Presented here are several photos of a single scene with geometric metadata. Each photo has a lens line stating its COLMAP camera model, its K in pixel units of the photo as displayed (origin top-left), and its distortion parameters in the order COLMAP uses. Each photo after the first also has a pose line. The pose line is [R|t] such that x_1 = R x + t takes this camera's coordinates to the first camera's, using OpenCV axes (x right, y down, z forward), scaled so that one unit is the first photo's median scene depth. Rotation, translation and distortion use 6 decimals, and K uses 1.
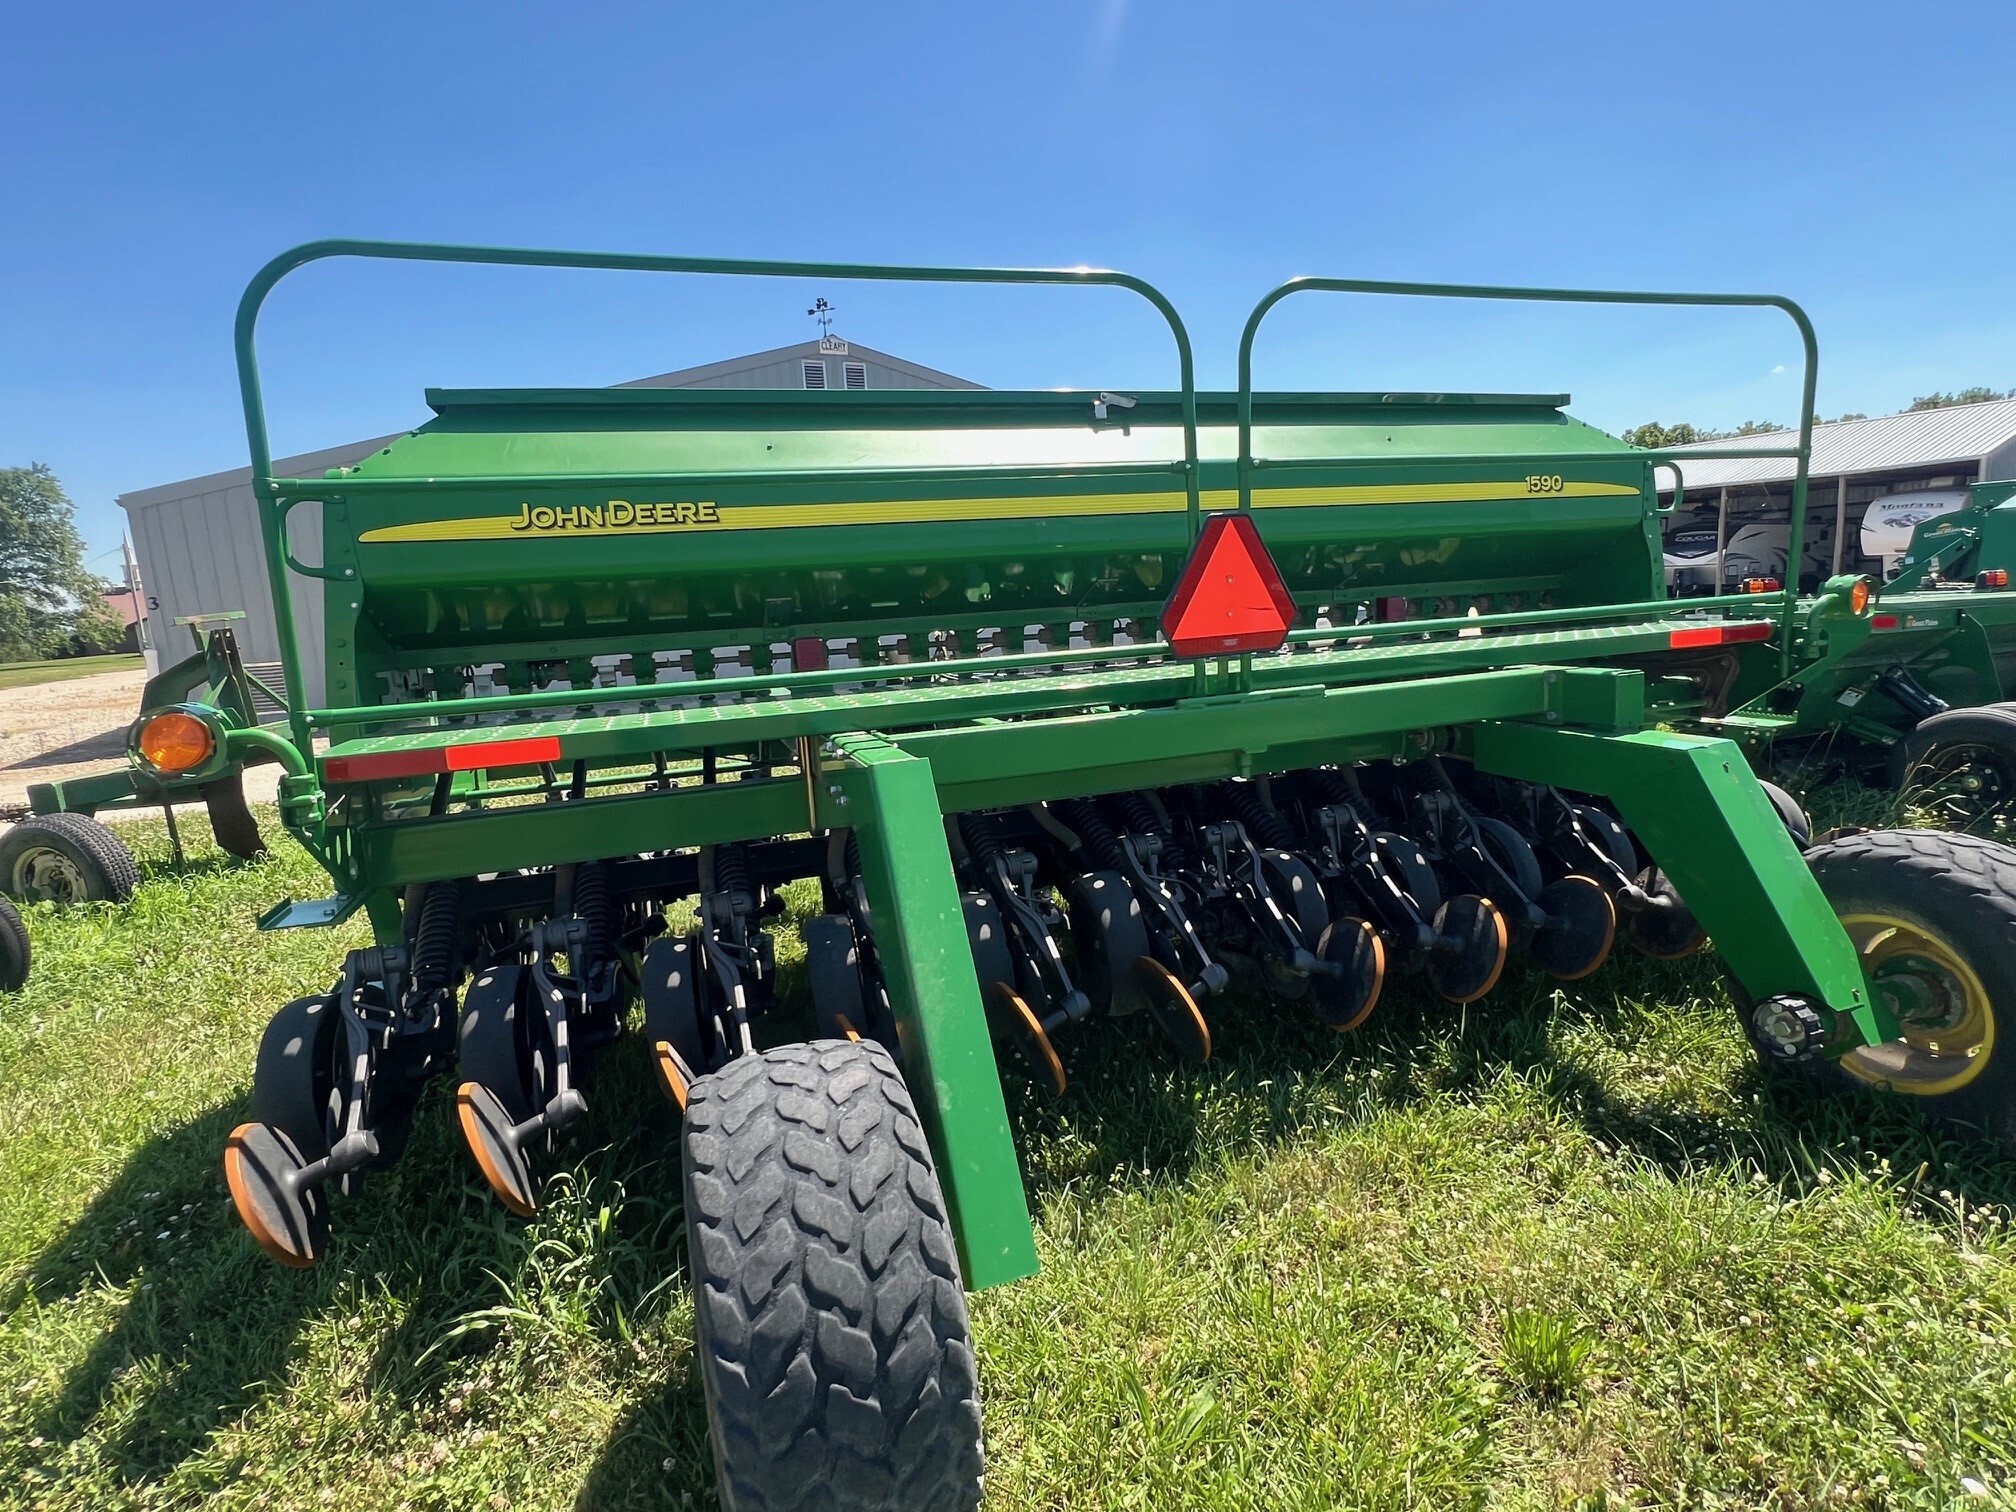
lens RADIAL K [[1018.3, 0, 1003.1], [0, 1018.3, 763.8], [0, 0, 1]] dist [-0.006586, 0.002563]
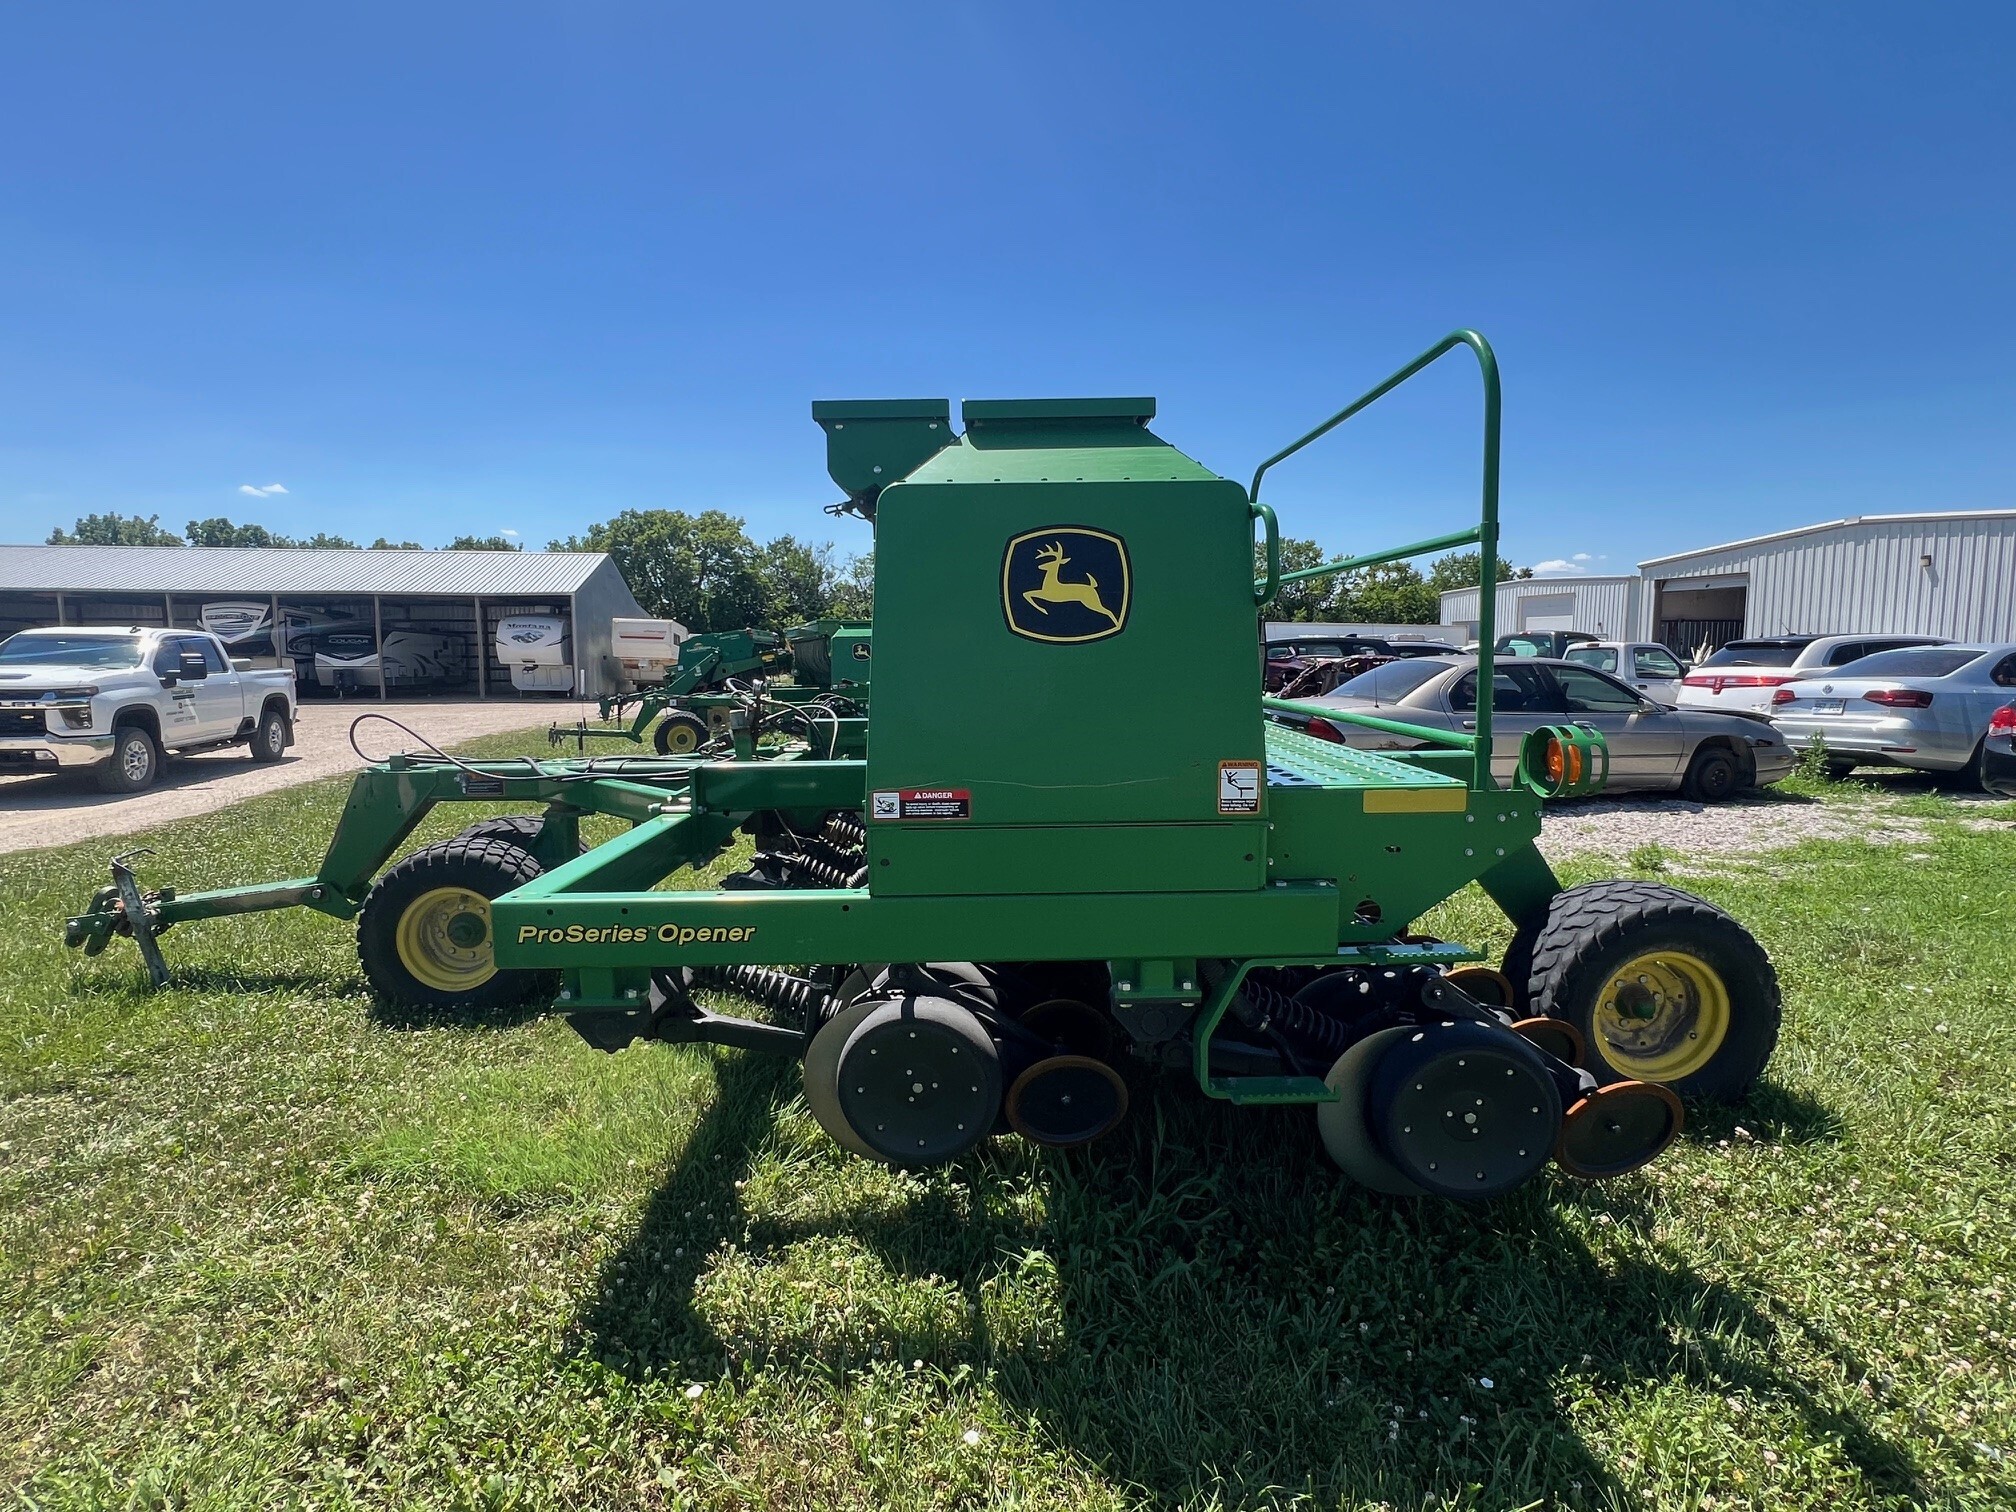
lens RADIAL K [[1018.3, 0, 1008.3], [0, 1018.3, 764.7], [0, 0, 1]] dist [-0.006586, 0.002563]
pose [[0.297718, -0.053163, 0.953172, -1.442659], [0.148646, 0.988852, 0.008725, -0.082659], [-0.943010, 0.139087, 0.302302, 0.890793]]
